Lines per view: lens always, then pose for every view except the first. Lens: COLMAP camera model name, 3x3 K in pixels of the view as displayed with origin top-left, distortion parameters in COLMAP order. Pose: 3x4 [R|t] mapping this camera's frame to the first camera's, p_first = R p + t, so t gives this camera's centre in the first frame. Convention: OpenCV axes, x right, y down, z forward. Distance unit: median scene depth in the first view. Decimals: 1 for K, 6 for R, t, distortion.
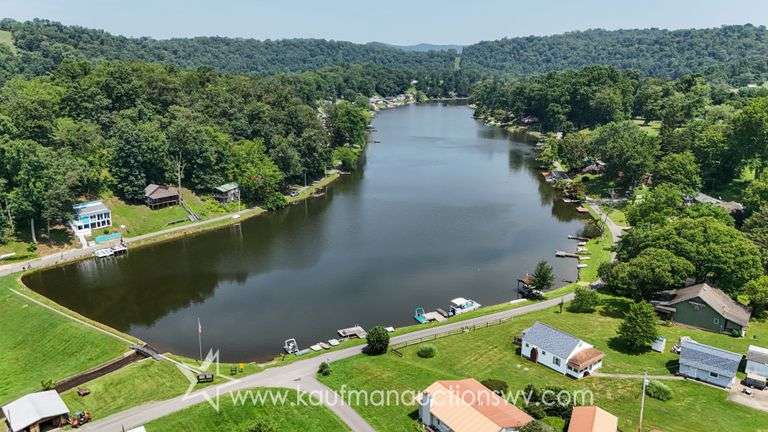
lens RADIAL K [[573.9, 0, 384.0], [0, 573.9, 216.0], [0, 0, 1]] dist [0.008257, 0.000975]
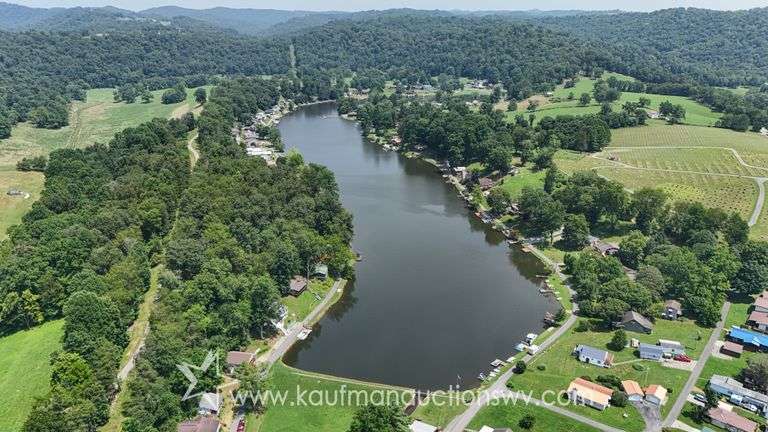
lens RADIAL K [[573.9, 0, 384.0], [0, 573.9, 216.0], [0, 0, 1]] dist [0.008257, 0.000975]
pose [[0.937913, -0.114469, 0.327440, -0.677654], [0.089254, 0.991836, 0.091075, -0.351058], [-0.335192, -0.056195, 0.940472, -0.499099]]
